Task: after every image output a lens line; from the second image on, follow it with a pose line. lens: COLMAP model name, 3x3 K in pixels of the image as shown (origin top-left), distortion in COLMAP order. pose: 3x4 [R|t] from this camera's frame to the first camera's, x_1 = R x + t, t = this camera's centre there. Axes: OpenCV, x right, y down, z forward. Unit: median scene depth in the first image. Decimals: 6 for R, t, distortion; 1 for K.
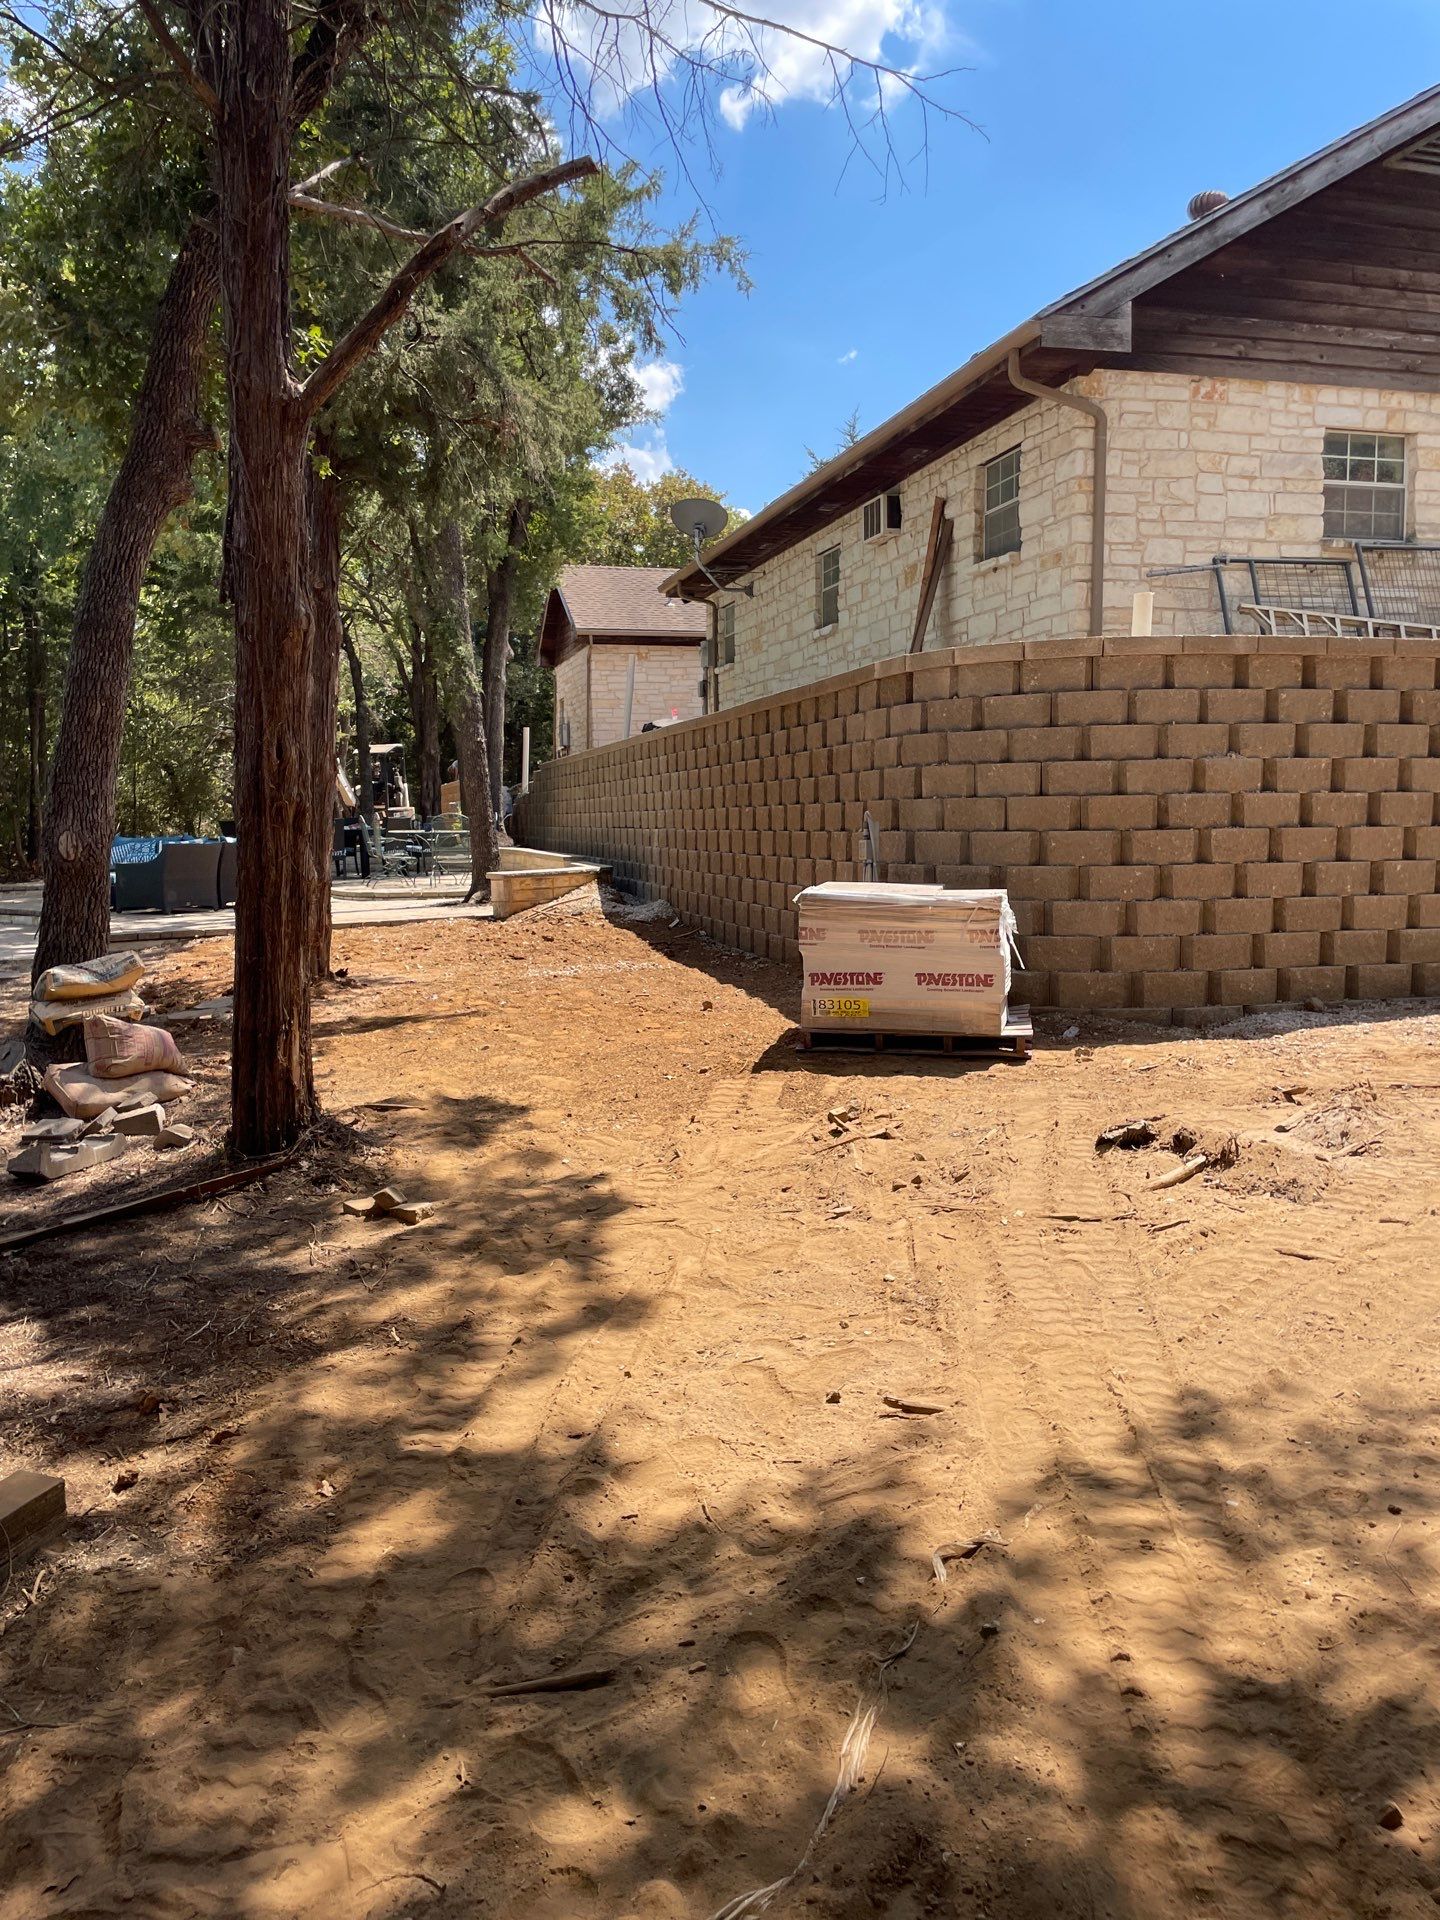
lens RADIAL K [[1474.0, 0, 726.7], [0, 1474.0, 941.3], [0, 0, 1]] dist [0.064996, -0.095409]
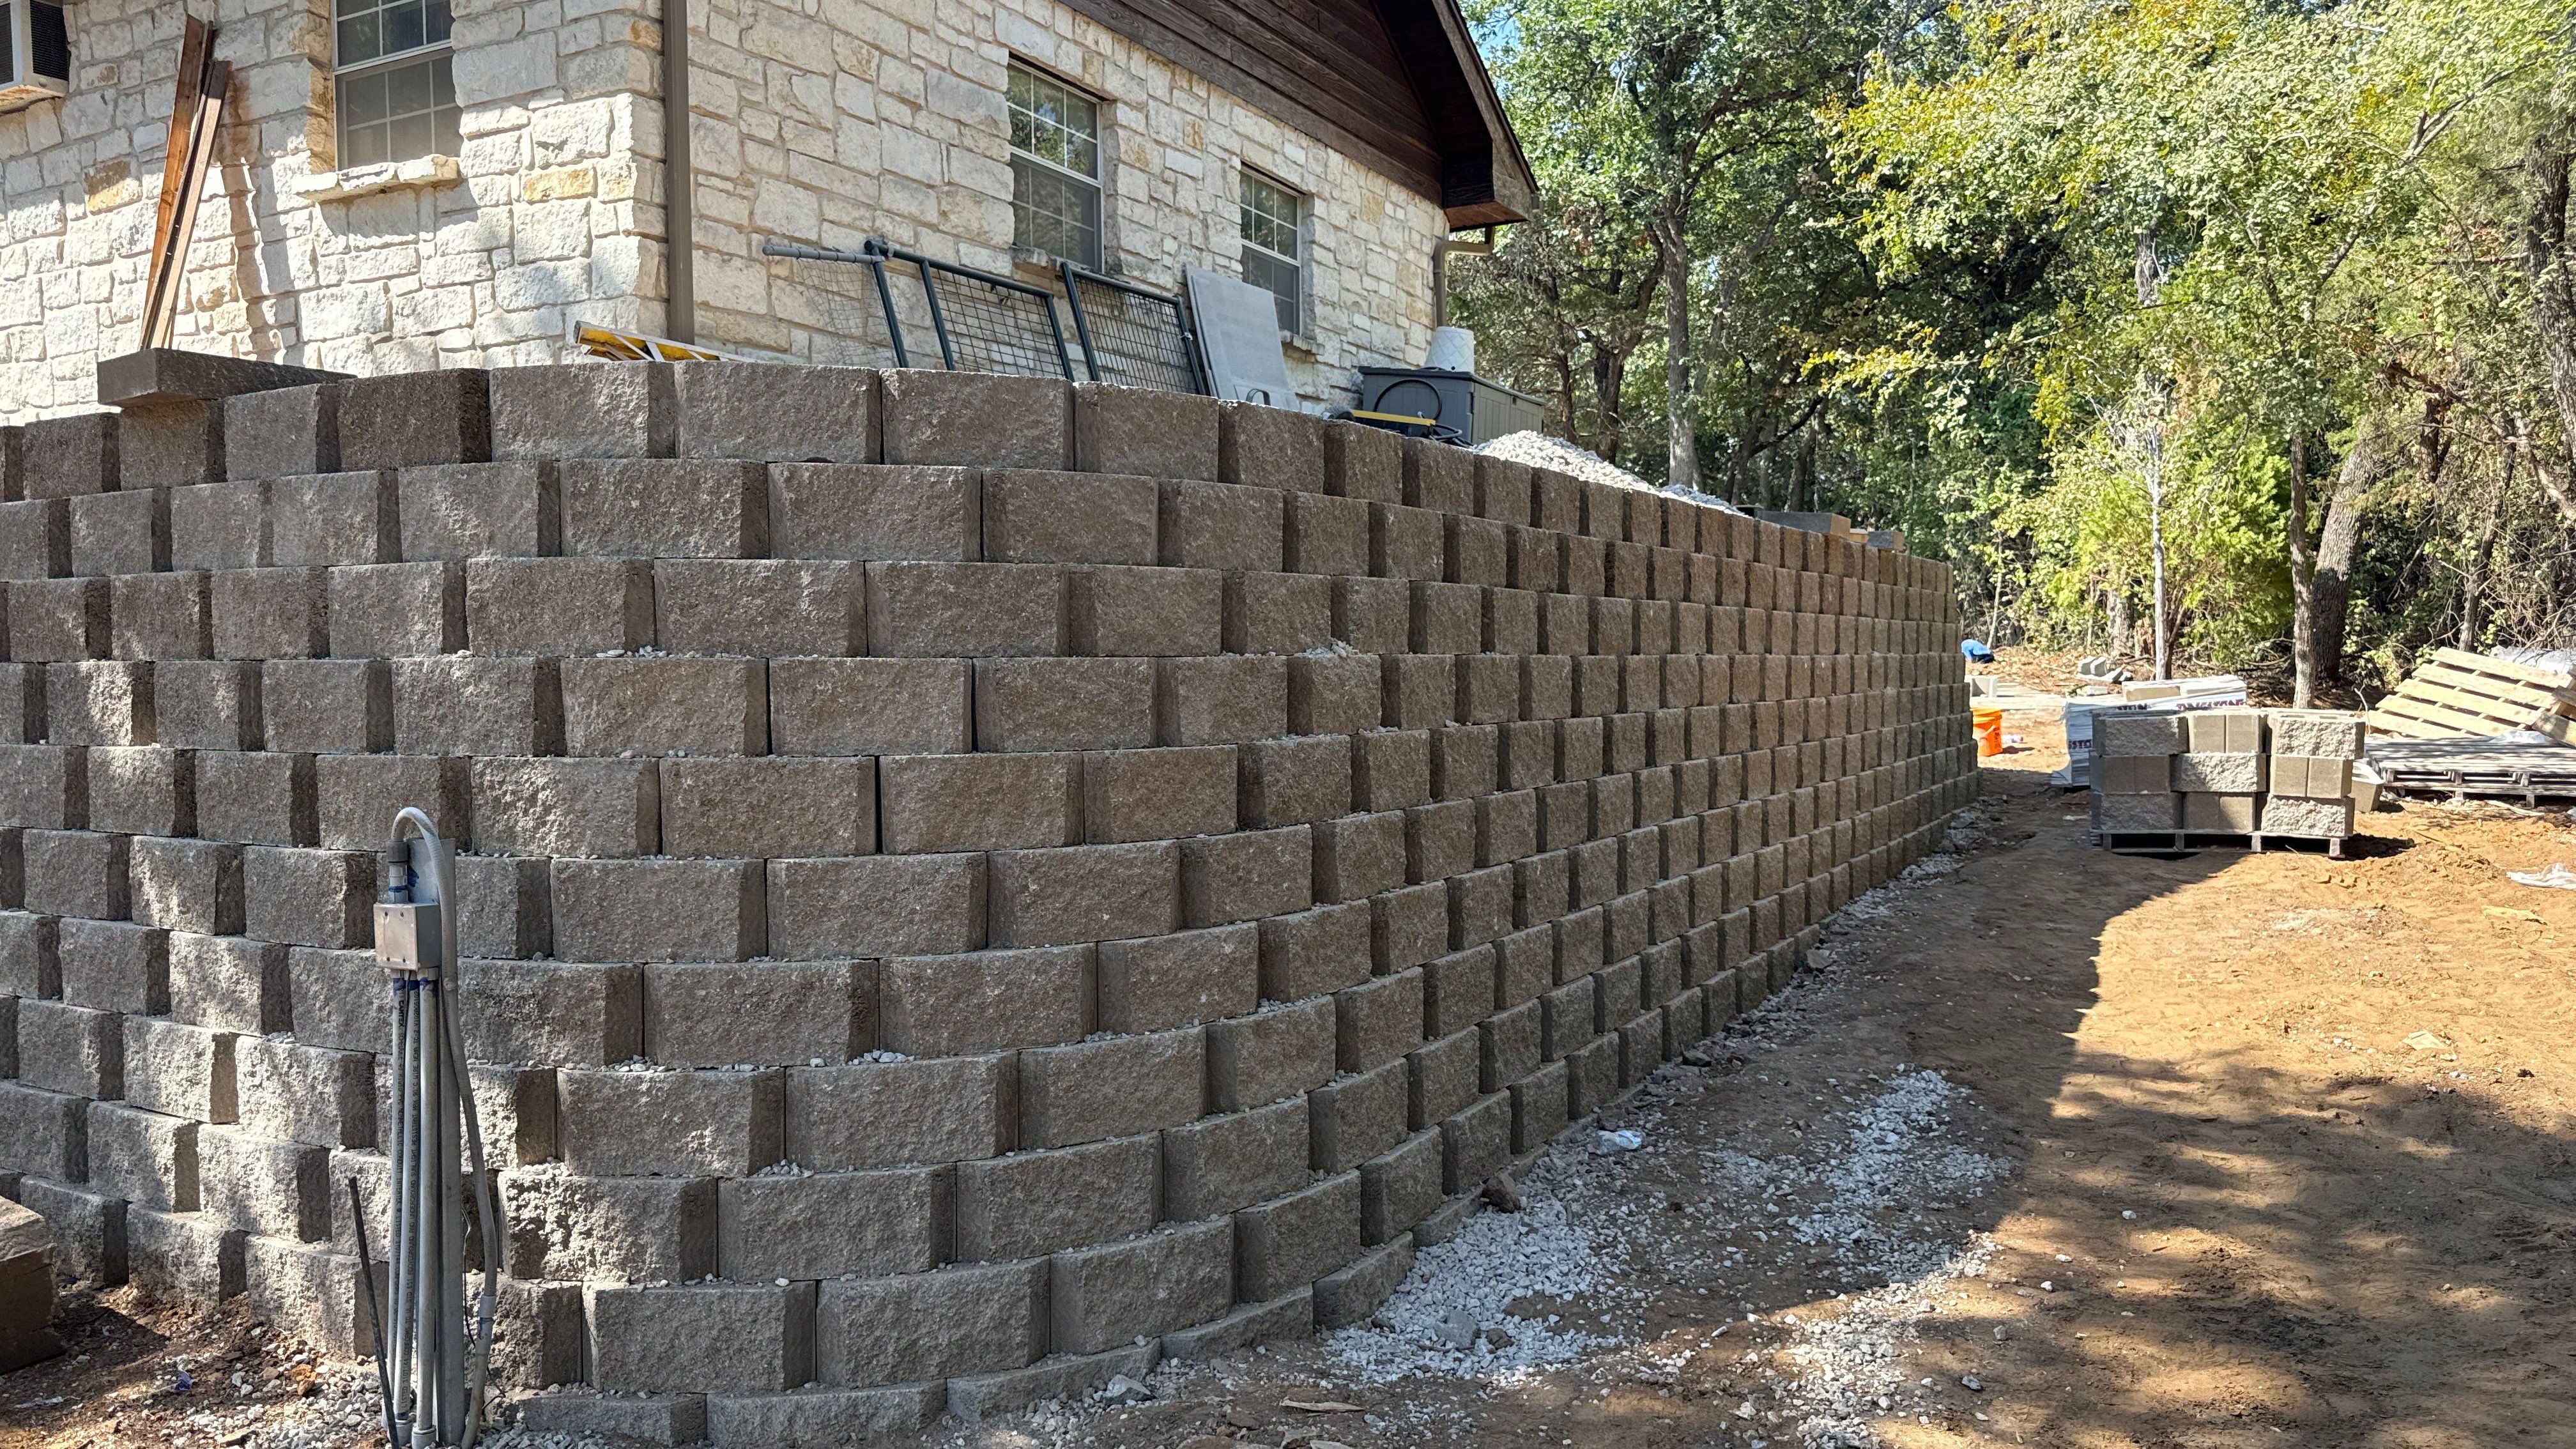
lens RADIAL K [[1850.8, 0, 1307.2], [0, 1850.8, 726.2], [0, 0, 1]] dist [0.066321, -0.081914]
pose [[0.699564, -0.017892, 0.714346, -0.034603], [0.054471, 0.998113, -0.028345, -0.059338], [-0.712491, 0.058740, 0.699218, 0.430541]]
